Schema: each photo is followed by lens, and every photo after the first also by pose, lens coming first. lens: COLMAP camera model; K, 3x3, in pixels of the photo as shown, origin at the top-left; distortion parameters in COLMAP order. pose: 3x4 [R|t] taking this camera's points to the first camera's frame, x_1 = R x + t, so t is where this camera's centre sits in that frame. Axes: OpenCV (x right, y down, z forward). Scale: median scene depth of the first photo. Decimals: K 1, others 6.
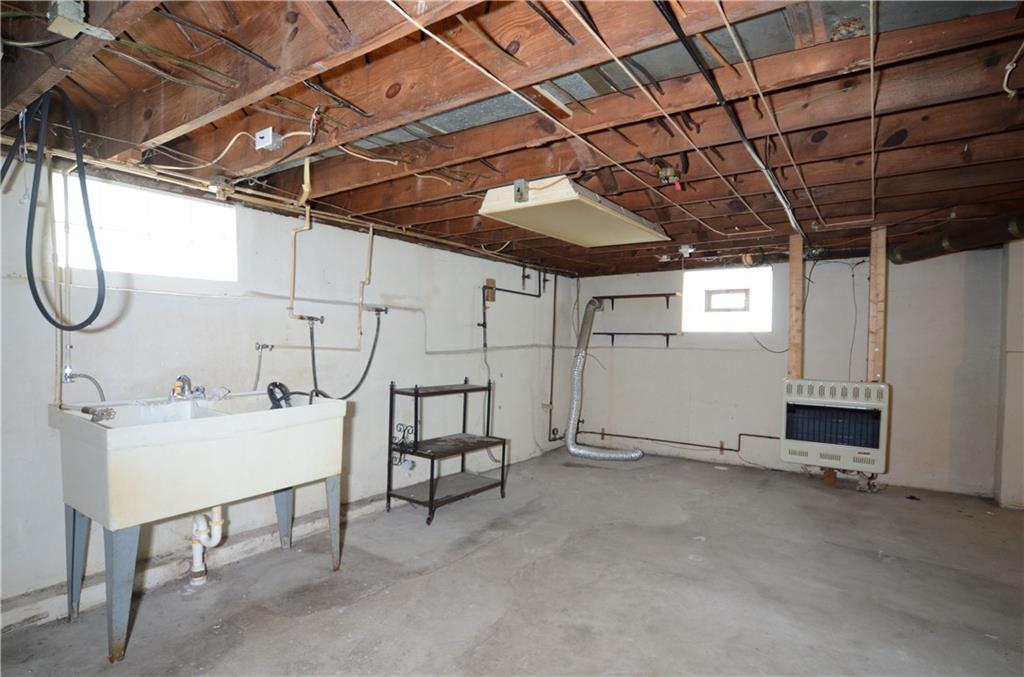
lens RADIAL K [[539.5, 0, 514.6], [0, 539.5, 353.5], [0, 0, 1]] dist [-0.019349, 0.002502]
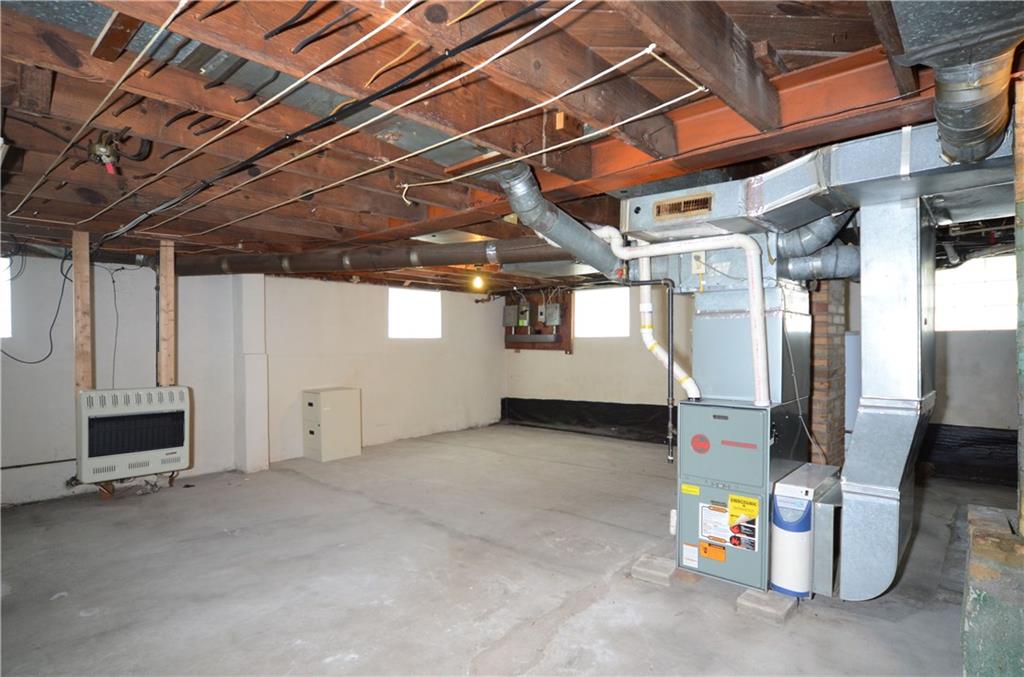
lens RADIAL K [[539.5, 0, 514.6], [0, 539.5, 353.5], [0, 0, 1]] dist [-0.019349, 0.002502]
pose [[0.129859, -0.028713, 0.991117, -0.296476], [0.034370, 0.999110, 0.024442, -0.013540], [-0.990937, 0.030891, 0.130730, 0.175843]]
